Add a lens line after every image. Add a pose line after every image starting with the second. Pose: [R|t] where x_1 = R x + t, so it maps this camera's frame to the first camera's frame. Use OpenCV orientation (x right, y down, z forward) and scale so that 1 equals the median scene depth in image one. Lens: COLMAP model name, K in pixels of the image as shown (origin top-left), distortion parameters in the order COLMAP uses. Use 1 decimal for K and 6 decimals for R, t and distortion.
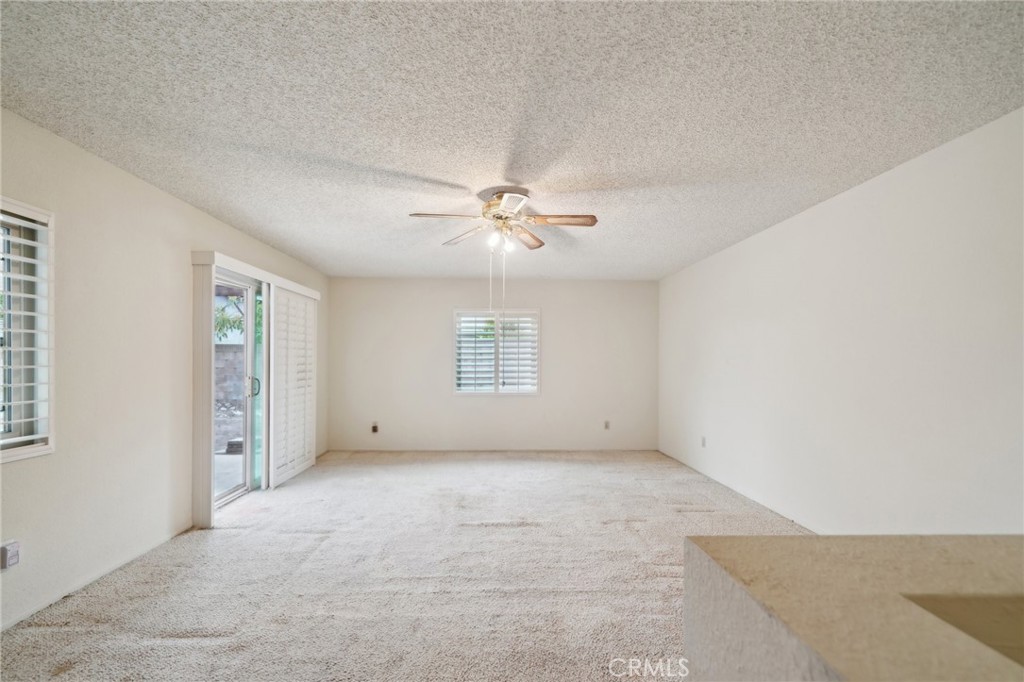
lens RADIAL K [[416.9, 0, 495.5], [0, 416.9, 362.1], [0, 0, 1]] dist [0.004222, 0.000160]
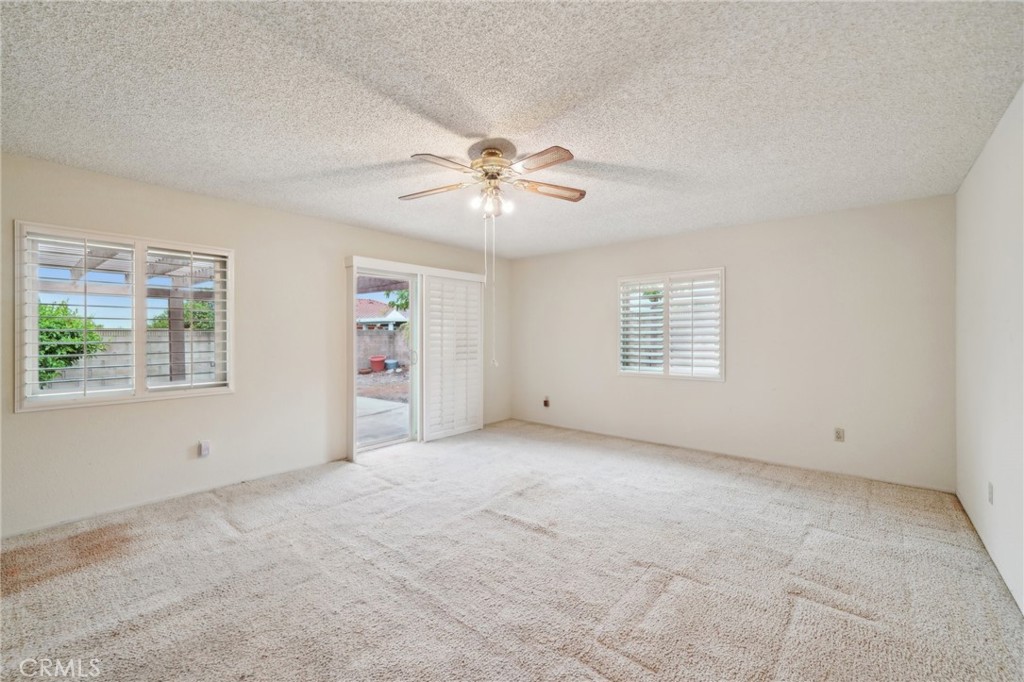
lens RADIAL K [[416.9, 0, 511.7], [0, 416.9, 336.5], [0, 0, 1]] dist [0.004222, 0.000160]
pose [[0.749942, -0.001812, -0.661501, 0.585756], [0.001696, 0.999998, -0.000816, -0.003831], [0.661502, -0.000510, 0.749944, 0.326858]]
